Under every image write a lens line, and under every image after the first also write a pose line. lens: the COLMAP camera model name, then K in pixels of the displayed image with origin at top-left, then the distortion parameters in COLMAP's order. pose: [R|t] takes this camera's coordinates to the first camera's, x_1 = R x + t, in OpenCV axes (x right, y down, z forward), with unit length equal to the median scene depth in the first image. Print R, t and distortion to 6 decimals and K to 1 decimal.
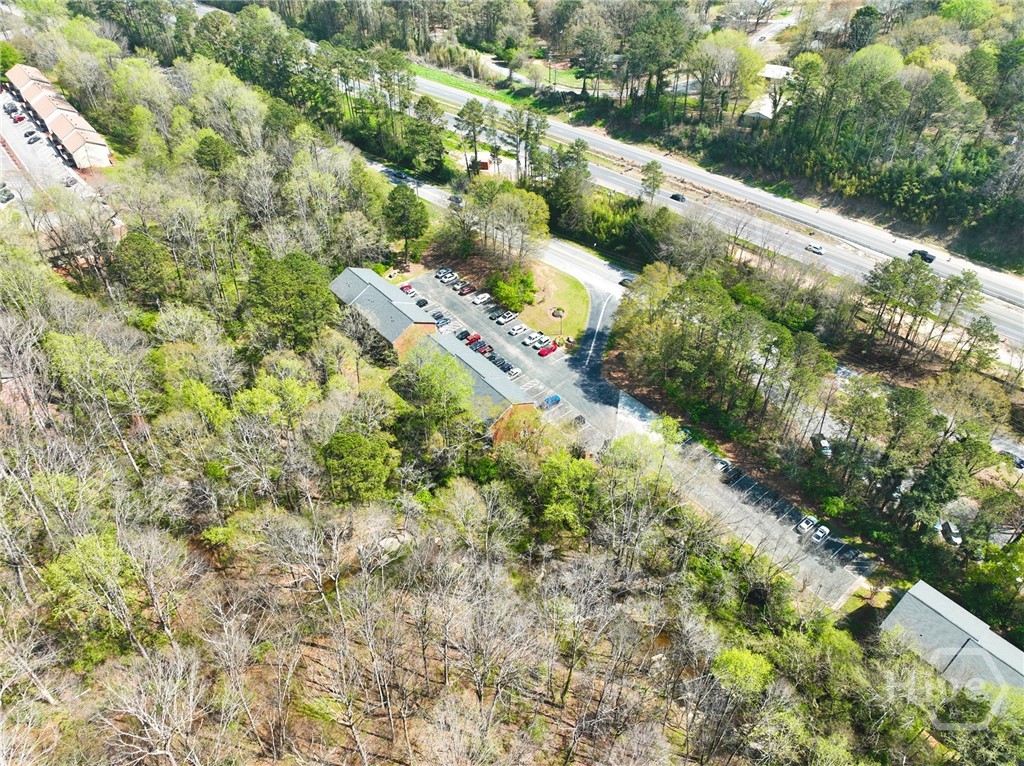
lens RADIAL K [[716.7, 0, 511.7], [0, 716.7, 382.4], [0, 0, 1]] dist [0.005212, 0.003955]
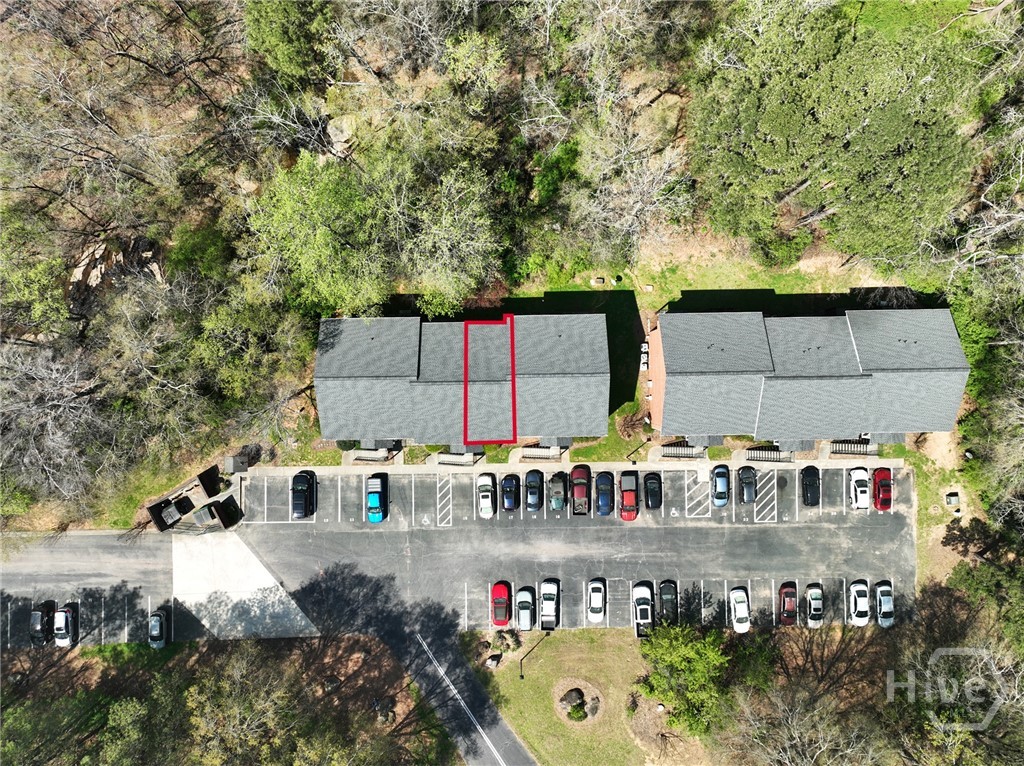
lens RADIAL K [[716.7, 0, 512.4], [0, 716.7, 382.2], [0, 0, 1]] dist [0.005212, 0.003955]
pose [[-0.625730, 0.779915, -0.013988, -0.062575], [-0.502336, -0.389178, 0.772140, -0.358860], [0.596759, 0.490178, 0.635299, 0.627333]]
